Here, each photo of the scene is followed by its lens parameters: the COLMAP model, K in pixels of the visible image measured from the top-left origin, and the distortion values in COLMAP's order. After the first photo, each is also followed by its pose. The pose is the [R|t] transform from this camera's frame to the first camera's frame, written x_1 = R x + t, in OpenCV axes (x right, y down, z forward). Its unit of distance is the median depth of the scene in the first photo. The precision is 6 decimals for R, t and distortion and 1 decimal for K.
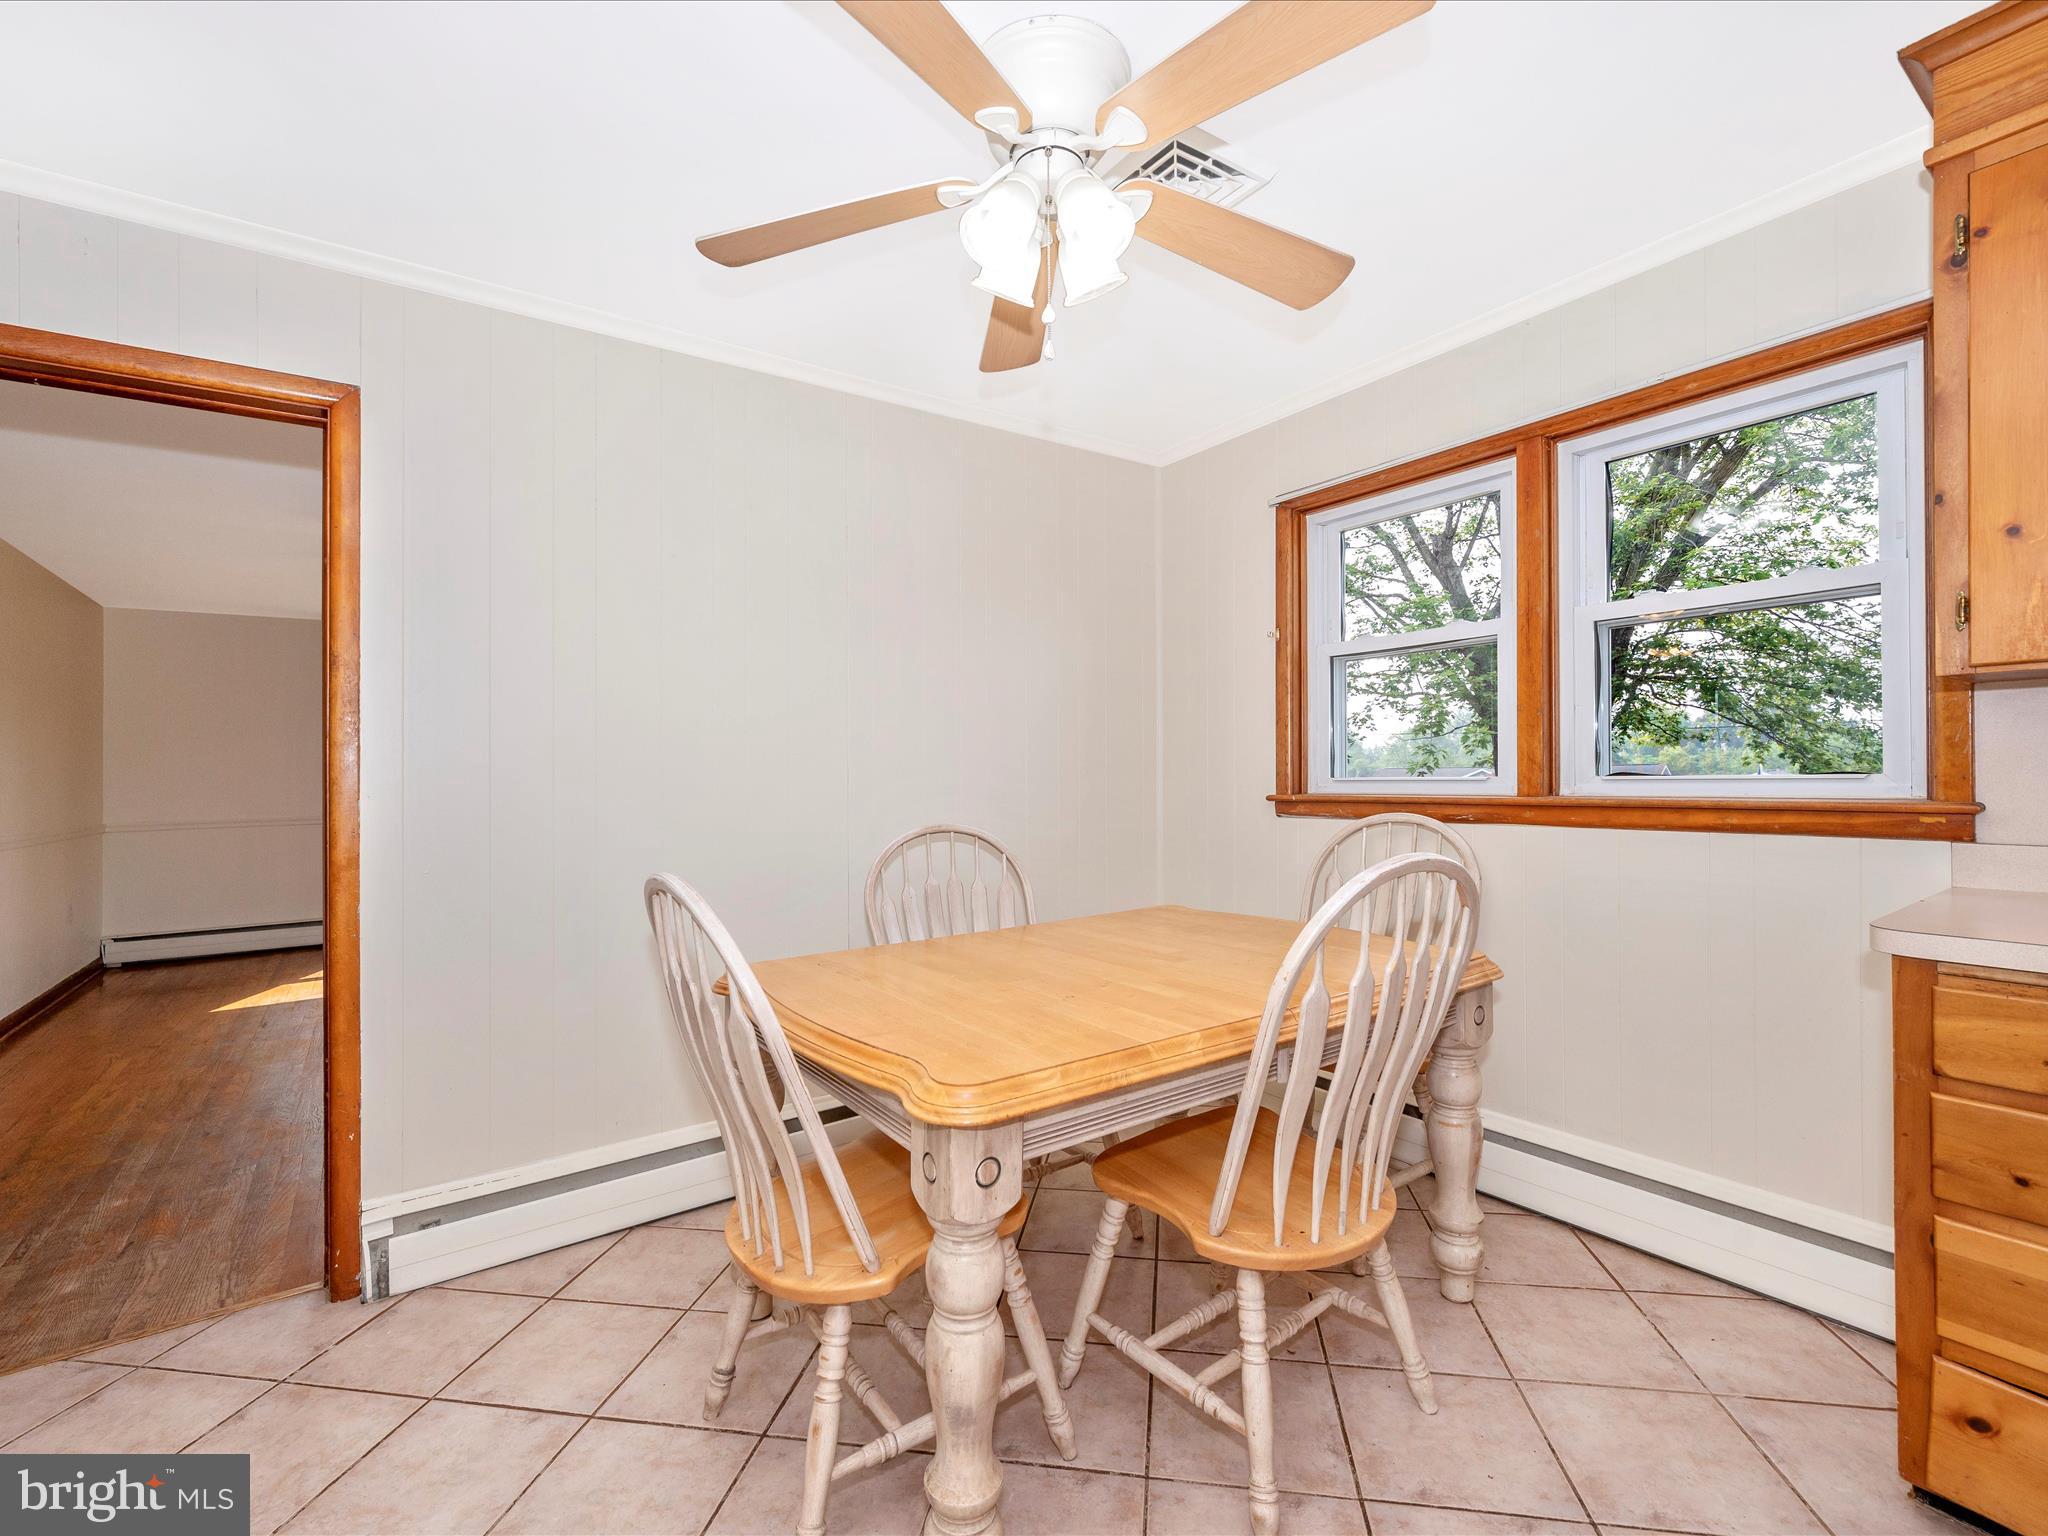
lens RADIAL K [[922.5, 0, 1028.4], [0, 922.5, 757.8], [0, 0, 1]] dist [-0.000104, 0.000325]
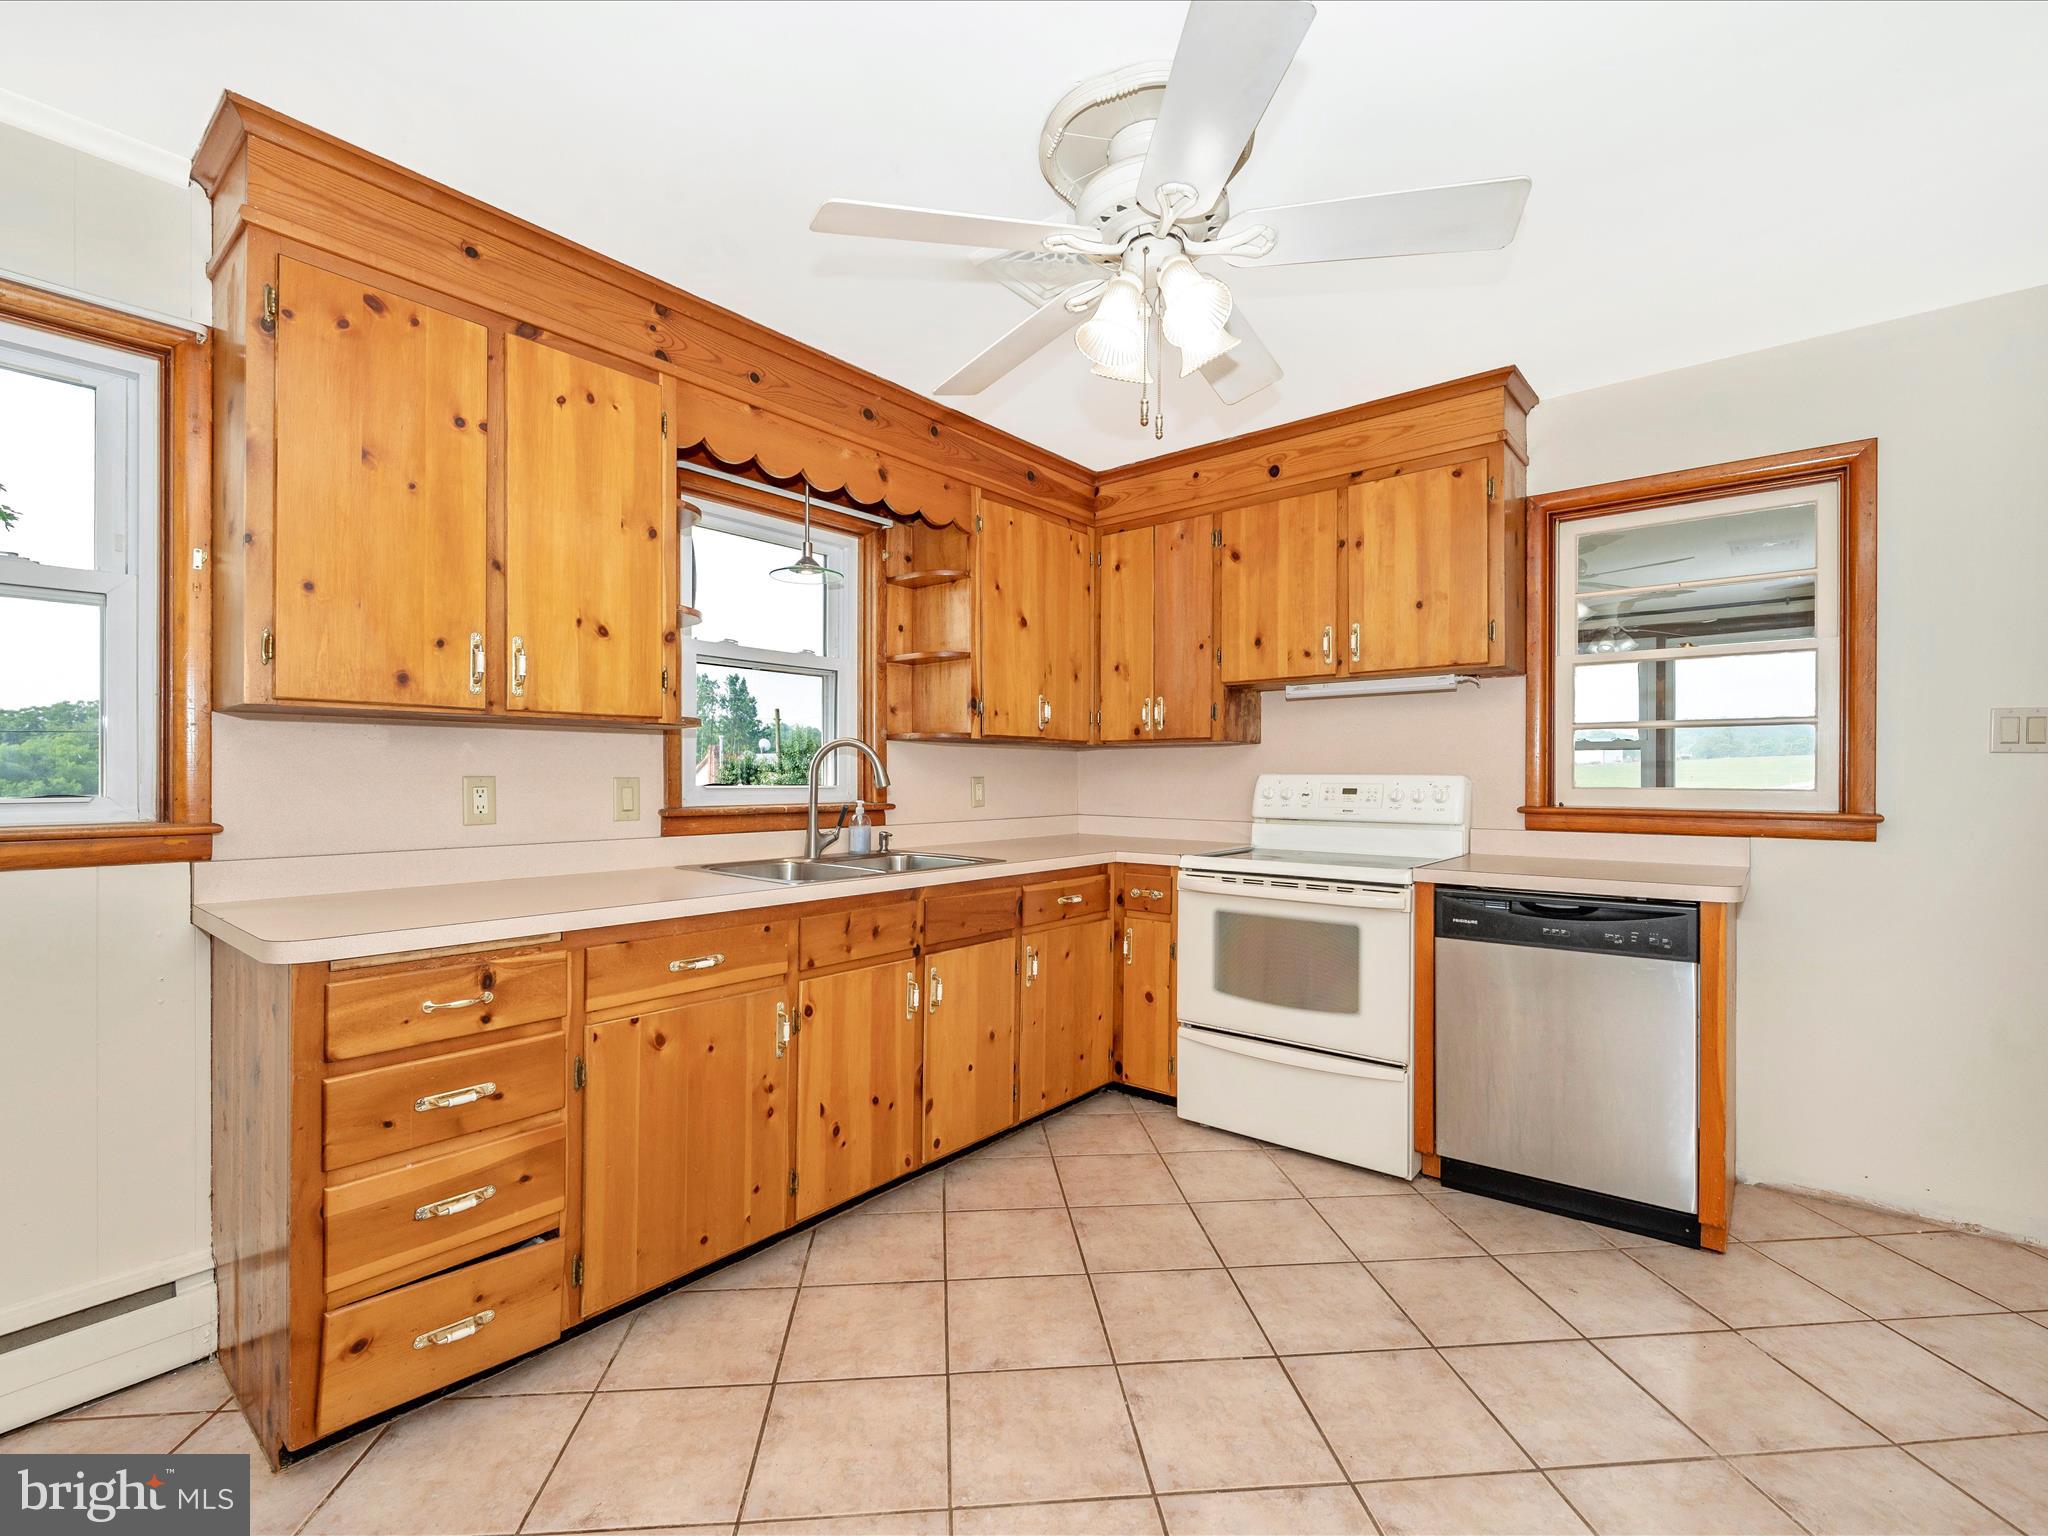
lens RADIAL K [[933.3, 0, 1006.6], [0, 933.3, 796.8], [0, 0, 1]] dist [0.000009, 0.000087]
pose [[-0.238610, 0.000575, 0.971115, -0.205737], [-0.010963, 0.999935, -0.003286, 0.009681], [-0.971054, -0.011430, -0.238588, 0.308449]]
